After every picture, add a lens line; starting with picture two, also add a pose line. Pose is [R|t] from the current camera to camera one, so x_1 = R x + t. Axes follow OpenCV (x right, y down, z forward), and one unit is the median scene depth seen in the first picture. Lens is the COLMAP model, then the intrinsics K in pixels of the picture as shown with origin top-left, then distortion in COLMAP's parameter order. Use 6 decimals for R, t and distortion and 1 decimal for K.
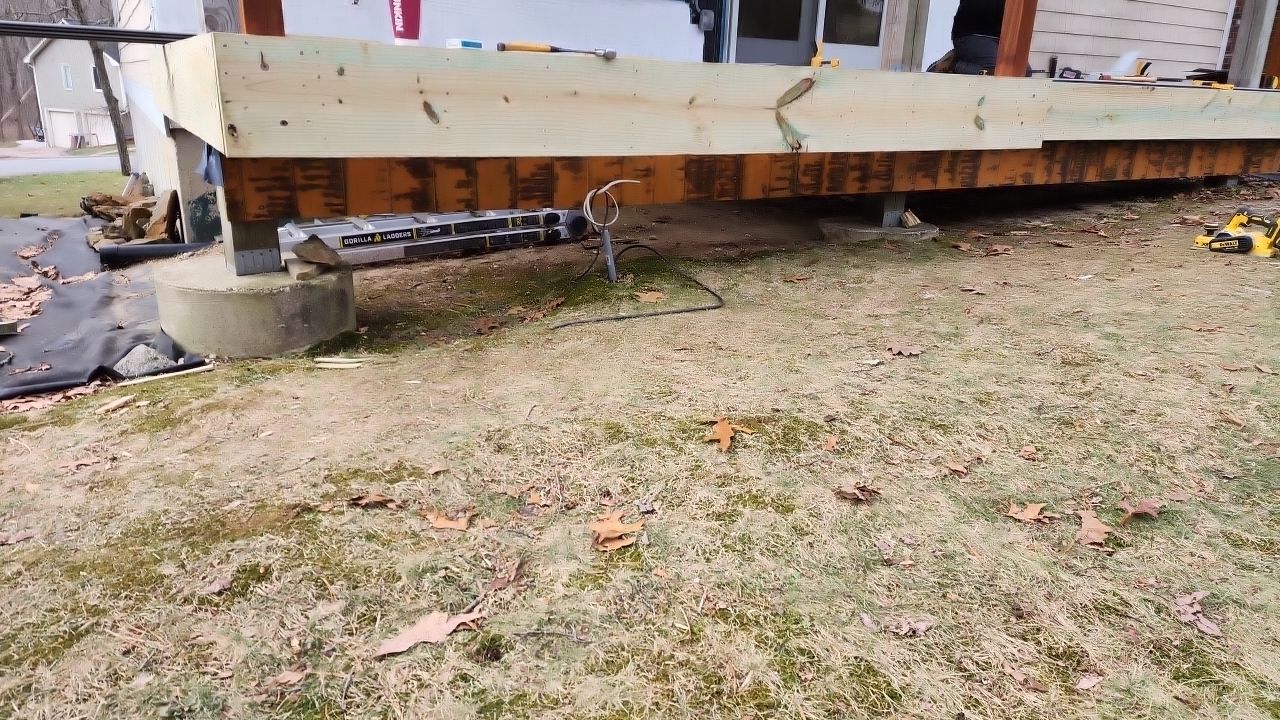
lens RADIAL K [[859.2, 0, 636.3], [0, 859.2, 341.5], [0, 0, 1]] dist [0.083813, -0.076997]
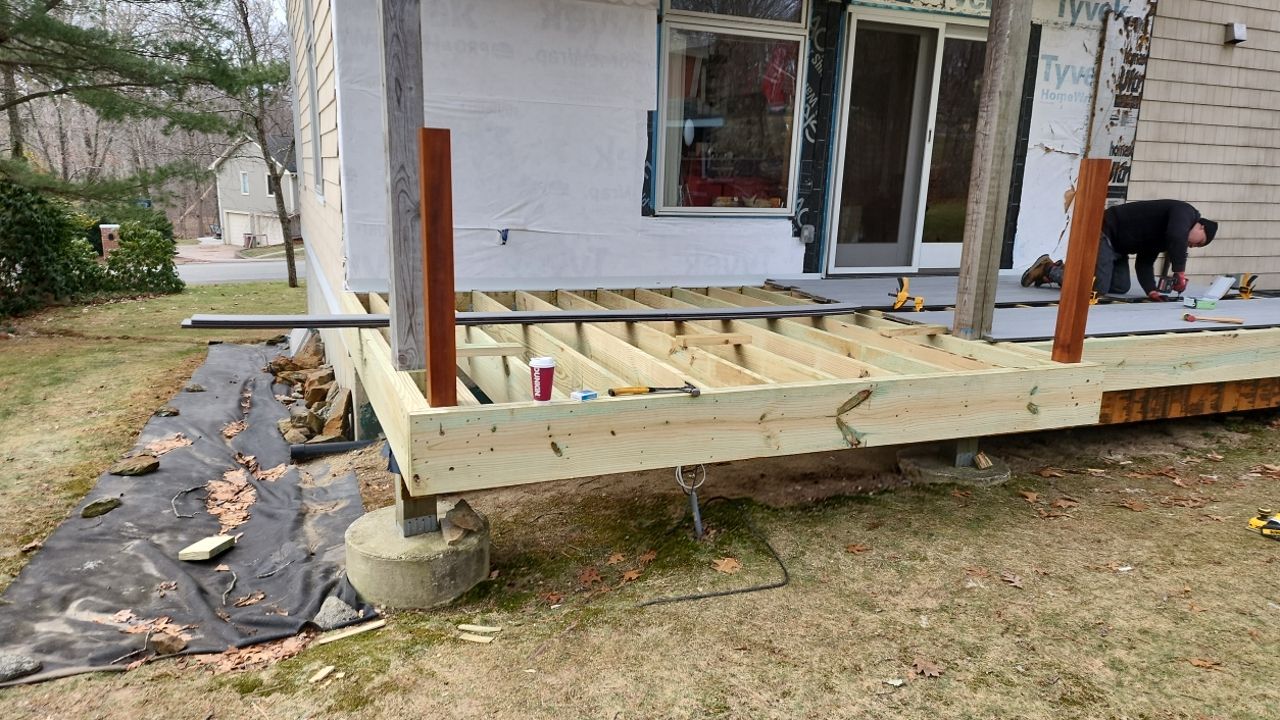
lens RADIAL K [[859.2, 0, 623.2], [0, 859.2, 368.7], [0, 0, 1]] dist [0.083813, -0.076997]
pose [[0.988036, 0.034656, -0.150278, 0.044997], [-0.046910, 0.995787, -0.078783, -0.221112], [0.146915, 0.084890, 0.985500, -0.225156]]
